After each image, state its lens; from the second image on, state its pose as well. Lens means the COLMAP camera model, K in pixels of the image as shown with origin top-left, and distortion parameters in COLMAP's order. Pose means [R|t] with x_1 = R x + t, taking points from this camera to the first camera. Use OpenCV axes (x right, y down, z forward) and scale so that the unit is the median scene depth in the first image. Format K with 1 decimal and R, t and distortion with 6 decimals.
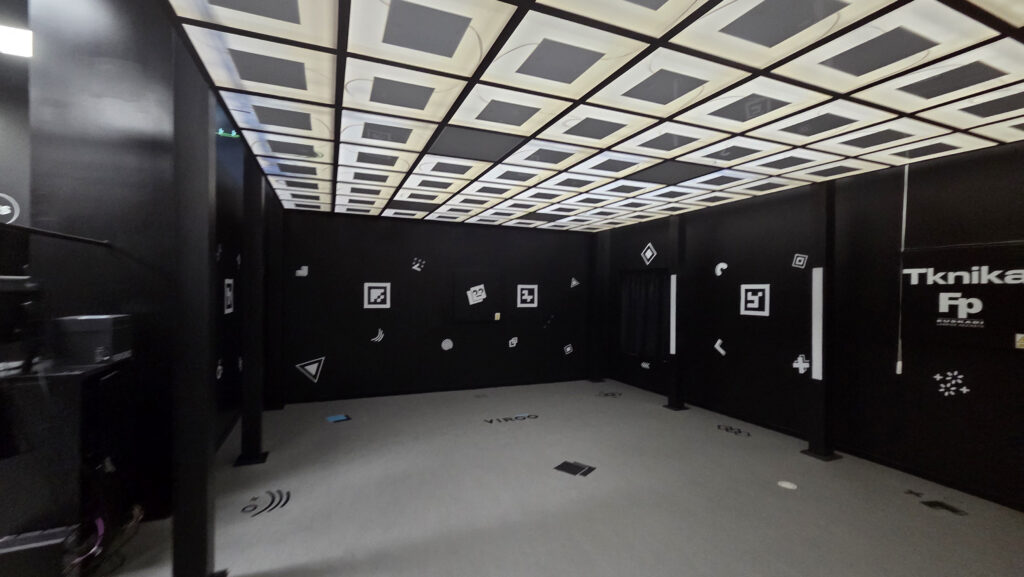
lens RADIAL K [[420.8, 0, 509.3], [0, 420.8, 291.6], [0, 0, 1]] dist [0.001421, 0.000191]
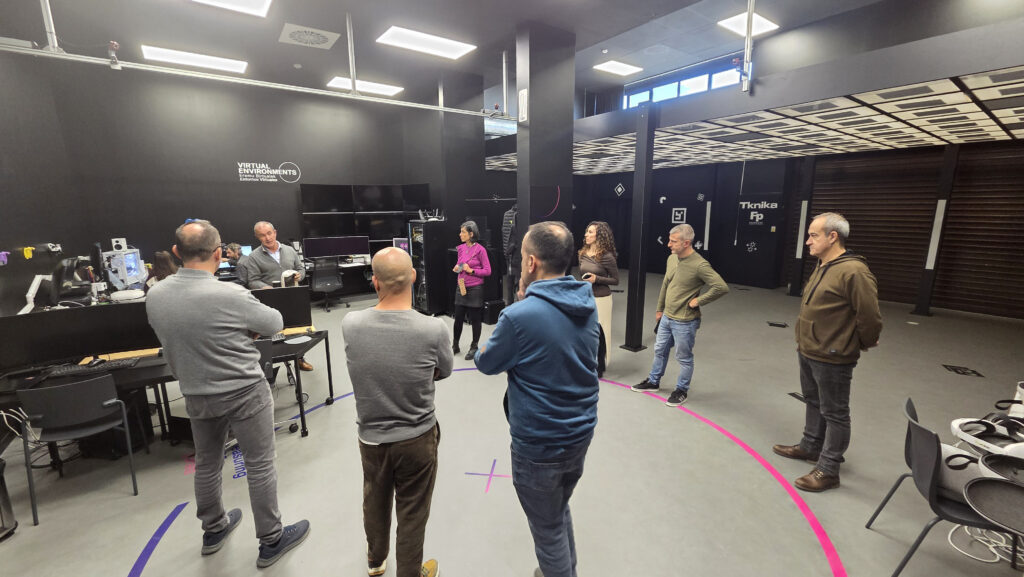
lens RADIAL K [[420.8, 0, 511.4], [0, 420.8, 286.9], [0, 0, 1]] dist [0.001421, 0.000191]
pose [[0.967837, -0.066075, 0.242746, -0.837048], [0.020061, 0.982090, 0.187339, -0.046507], [-0.250777, -0.176444, 0.951829, -0.926304]]
